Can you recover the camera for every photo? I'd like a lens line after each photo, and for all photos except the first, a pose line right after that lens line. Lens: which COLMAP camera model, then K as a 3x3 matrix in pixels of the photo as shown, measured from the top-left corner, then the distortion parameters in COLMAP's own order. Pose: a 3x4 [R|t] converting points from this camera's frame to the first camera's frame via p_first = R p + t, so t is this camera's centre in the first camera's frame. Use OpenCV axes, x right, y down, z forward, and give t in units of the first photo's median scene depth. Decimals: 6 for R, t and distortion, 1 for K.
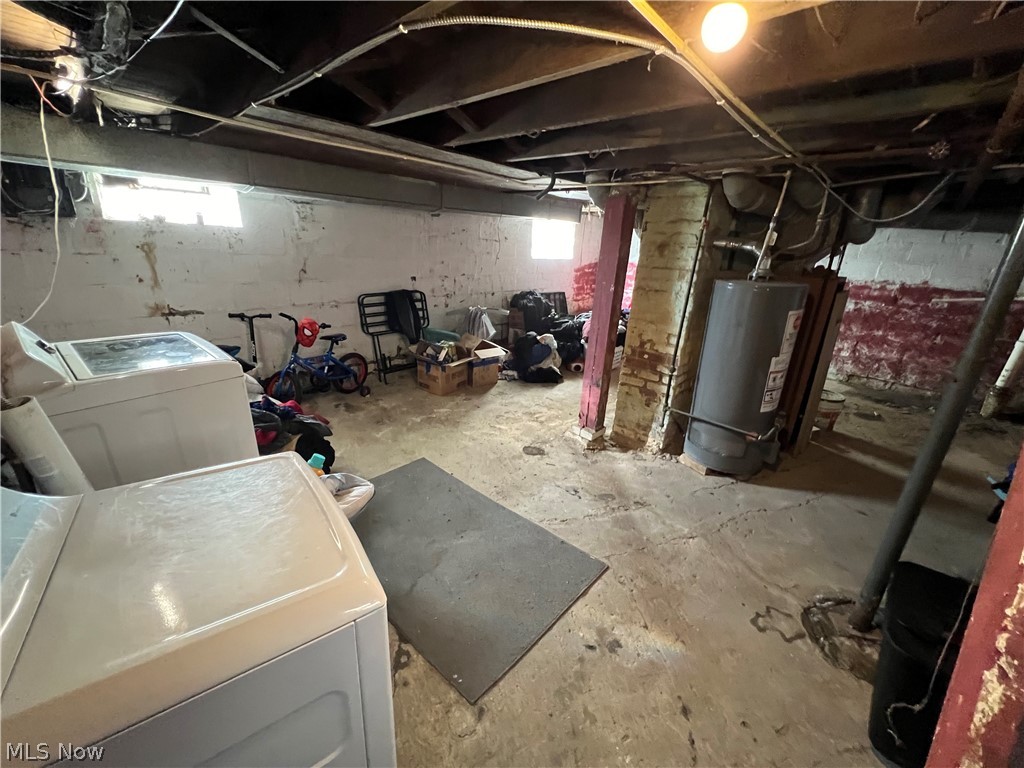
lens RADIAL K [[409.1, 0, 512.0], [0, 409.1, 384.0], [0, 0, 1]] dist [-0.002090, 0.000144]
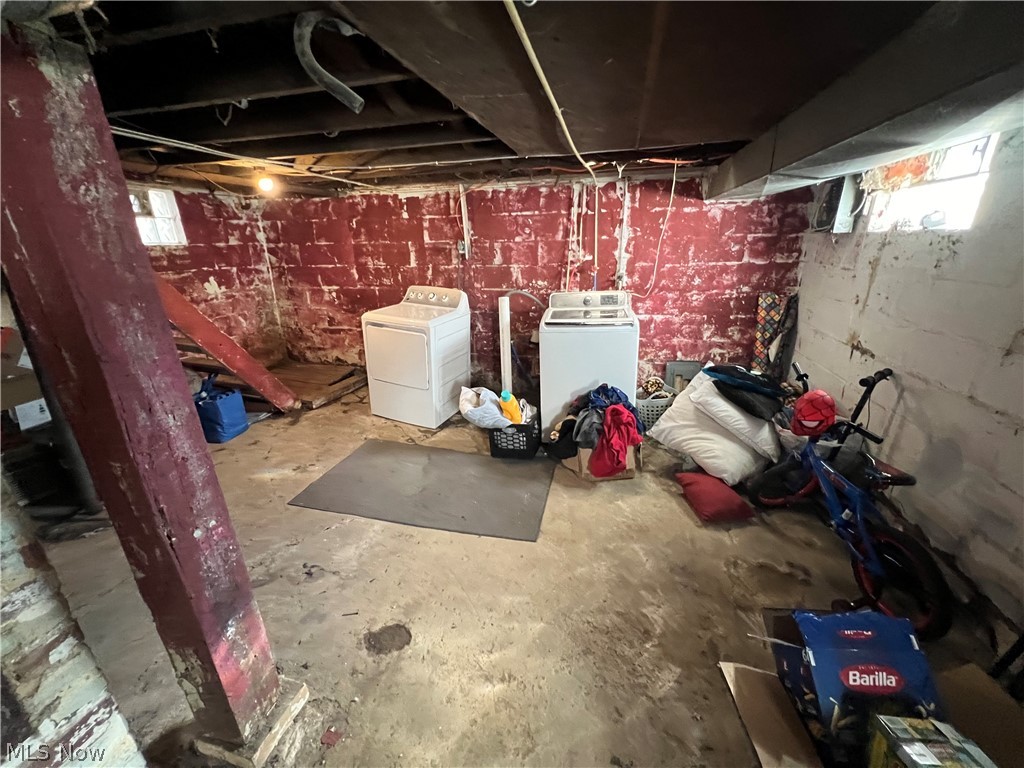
lens RADIAL K [[409.6, 0, 512.0], [0, 409.6, 384.0], [0, 0, 1]] dist [-0.002053, -0.000314]
pose [[-0.869260, 0.127889, -0.477527, 0.120414], [-0.187712, 0.808226, 0.558153, -0.404765], [0.457331, 0.574818, -0.678552, 1.198305]]
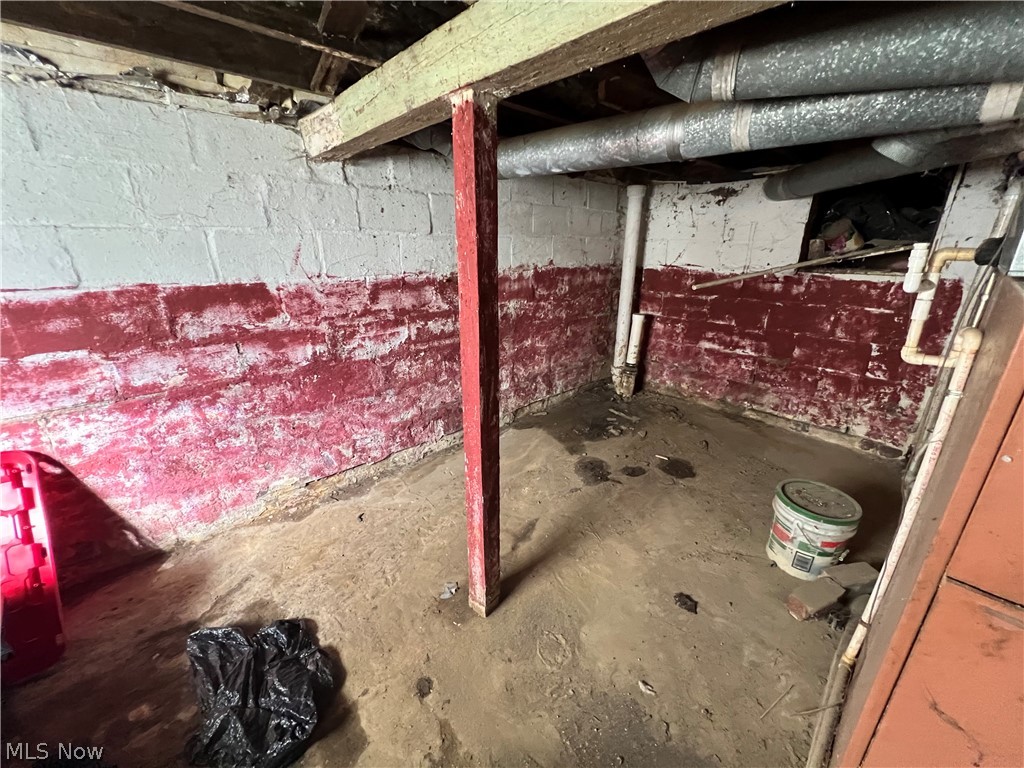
lens RADIAL K [[409.1, 0, 512.0], [0, 409.1, 384.0], [0, 0, 1]] dist [-0.002090, 0.000144]
pose [[0.058945, -0.372678, 0.926087, 0.355720], [0.326943, 0.883741, 0.334828, -0.433766], [-0.943204, 0.283041, 0.173936, 1.344552]]
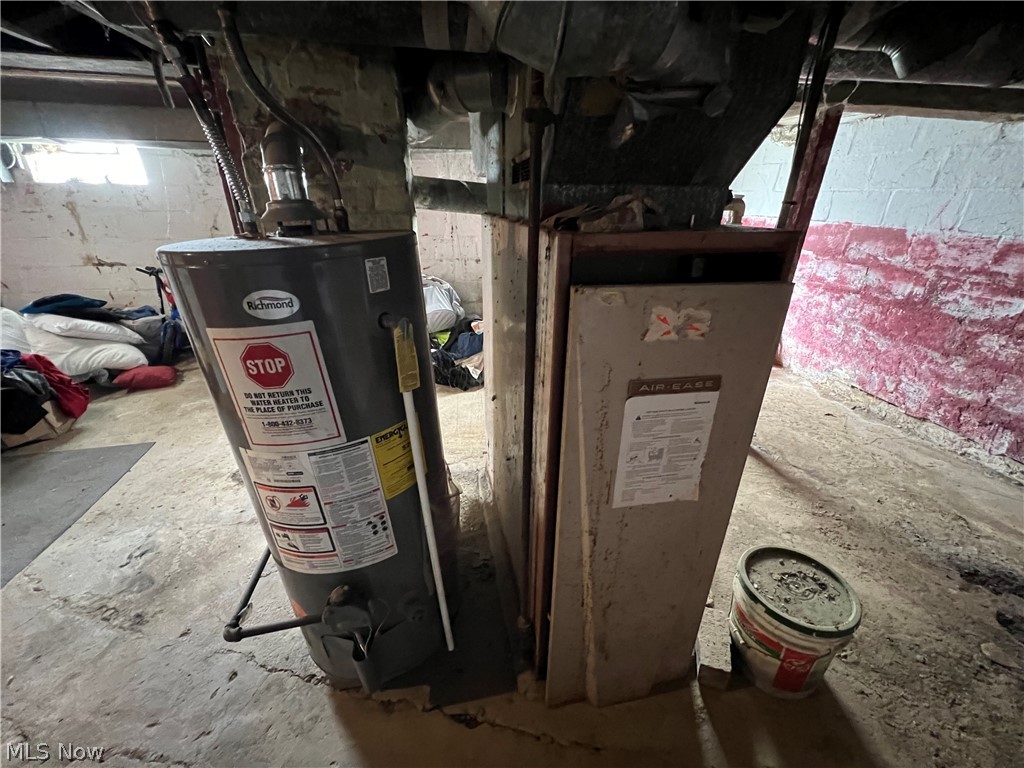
lens RADIAL K [[409.1, 0, 512.0], [0, 409.1, 384.0], [0, 0, 1]] dist [-0.002090, 0.000144]
pose [[0.817578, 0.200655, -0.539726, 0.786547], [-0.159864, 0.979569, 0.122015, -0.157376], [0.553182, -0.013474, 0.832951, 0.634419]]
